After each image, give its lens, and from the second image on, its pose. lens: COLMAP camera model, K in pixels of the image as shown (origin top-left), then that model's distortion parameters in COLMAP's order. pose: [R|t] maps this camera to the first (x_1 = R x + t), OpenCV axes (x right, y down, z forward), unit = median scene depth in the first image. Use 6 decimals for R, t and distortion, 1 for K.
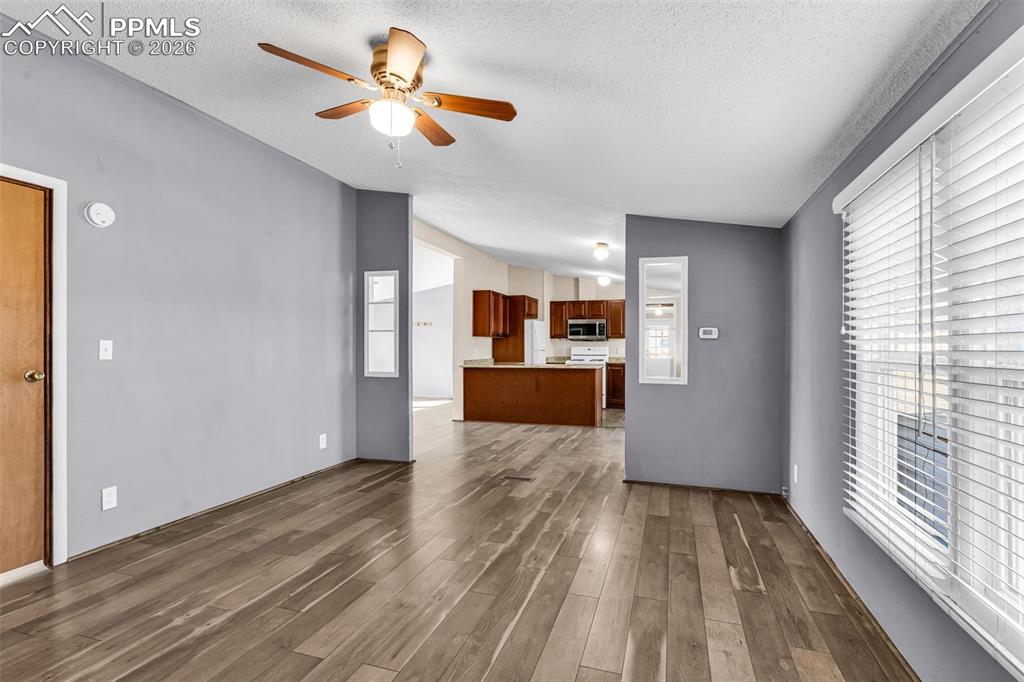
lens RADIAL K [[493.8, 0, 512.9], [0, 493.8, 345.7], [0, 0, 1]] dist [-0.000718, 0.000289]
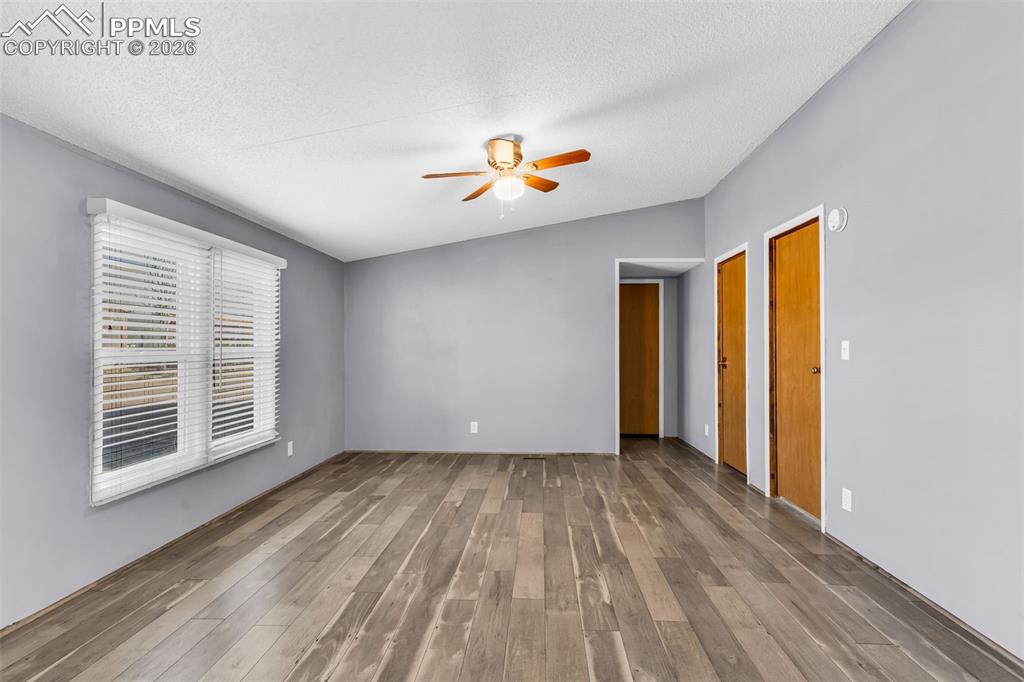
lens RADIAL K [[504.3, 0, 515.9], [0, 504.3, 346.5], [0, 0, 1]] dist [0.001238, 0.000138]
pose [[-0.965713, -0.003507, -0.259590, 0.059699], [-0.003725, 0.999993, 0.000351, 0.002038], [0.259587, 0.001306, -0.965719, 1.224626]]
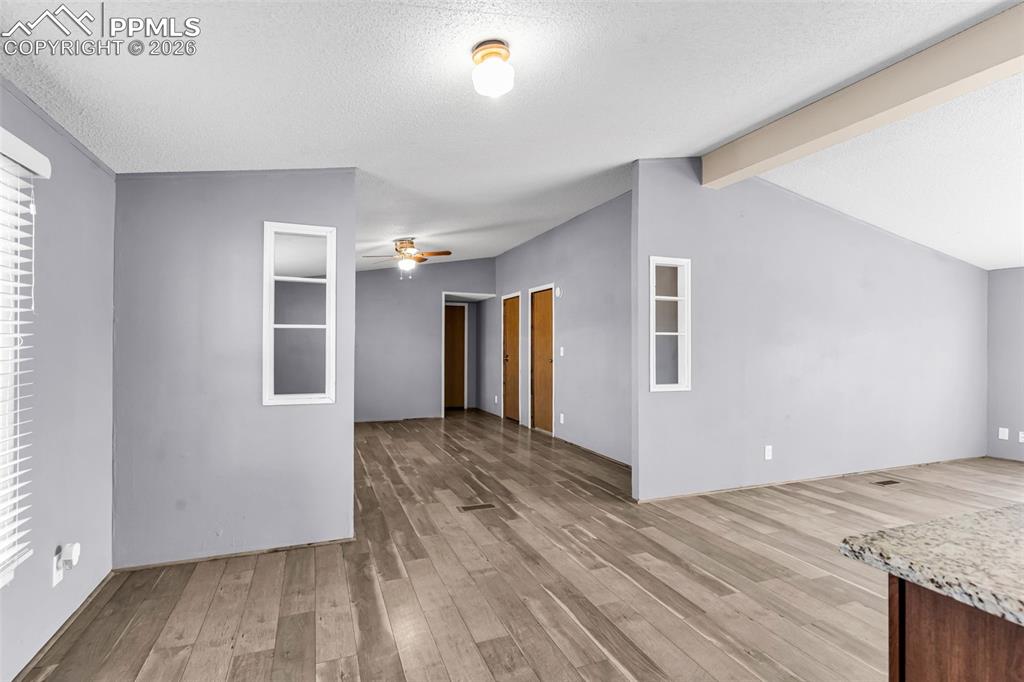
lens RADIAL K [[493.8, 0, 512.9], [0, 493.8, 345.7], [0, 0, 1]] dist [-0.000718, 0.000289]
pose [[-0.766980, -0.008832, -0.641610, 0.522541], [-0.009590, 0.999951, -0.002300, -0.007058], [0.641599, 0.004389, -0.767028, 1.731467]]
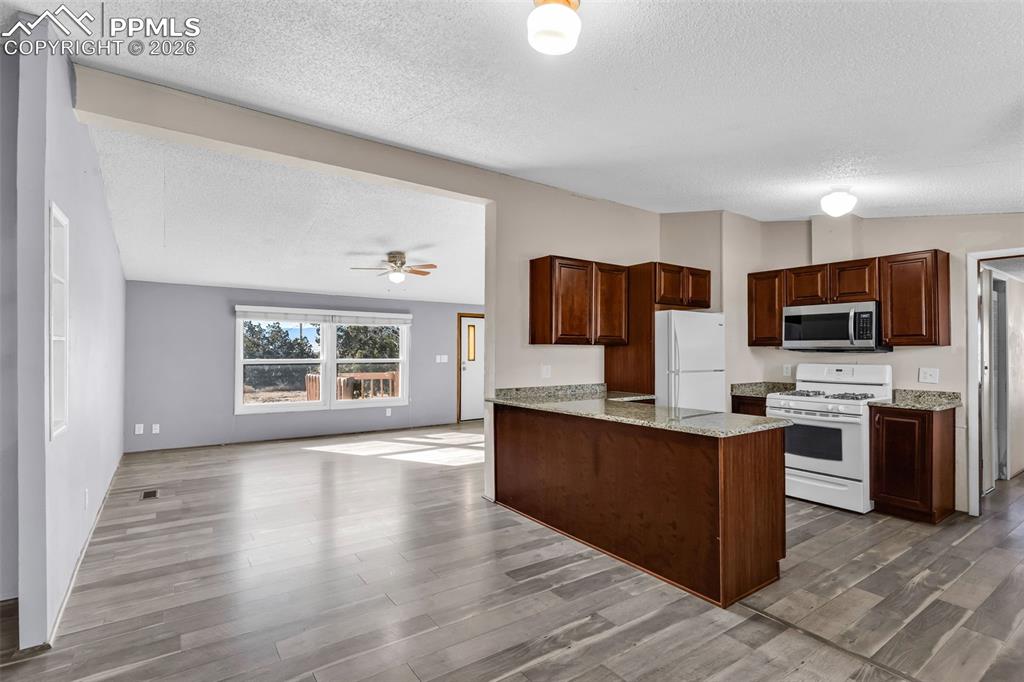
lens RADIAL K [[493.8, 0, 512.9], [0, 493.8, 345.7], [0, 0, 1]] dist [-0.000718, 0.000289]
pose [[0.801861, -0.004155, -0.597496, 0.434897], [-0.003083, 0.999934, -0.011091, -0.021720], [0.597503, 0.010736, 0.801795, 1.064580]]
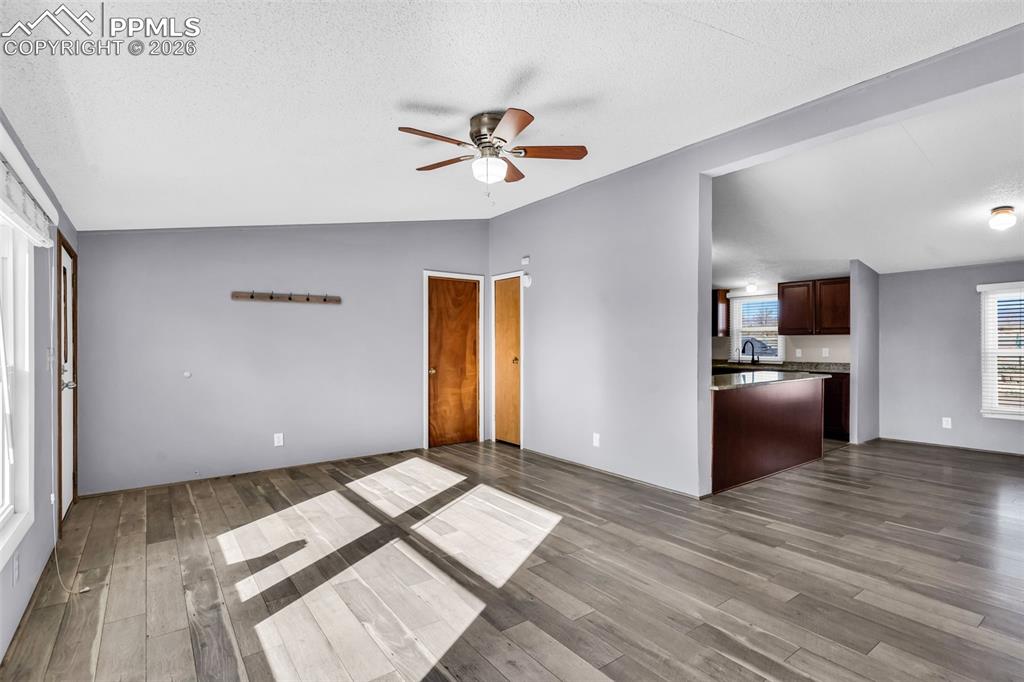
lens RADIAL K [[498.9, 0, 512.0], [0, 498.9, 341.0], [0, 0, 1]] dist [-0.000195, 0.000538]
pose [[0.581611, 0.001617, 0.813465, -1.156306], [0.004901, 0.999973, -0.005492, -0.012044], [-0.813452, 0.007181, 0.581588, 1.578969]]
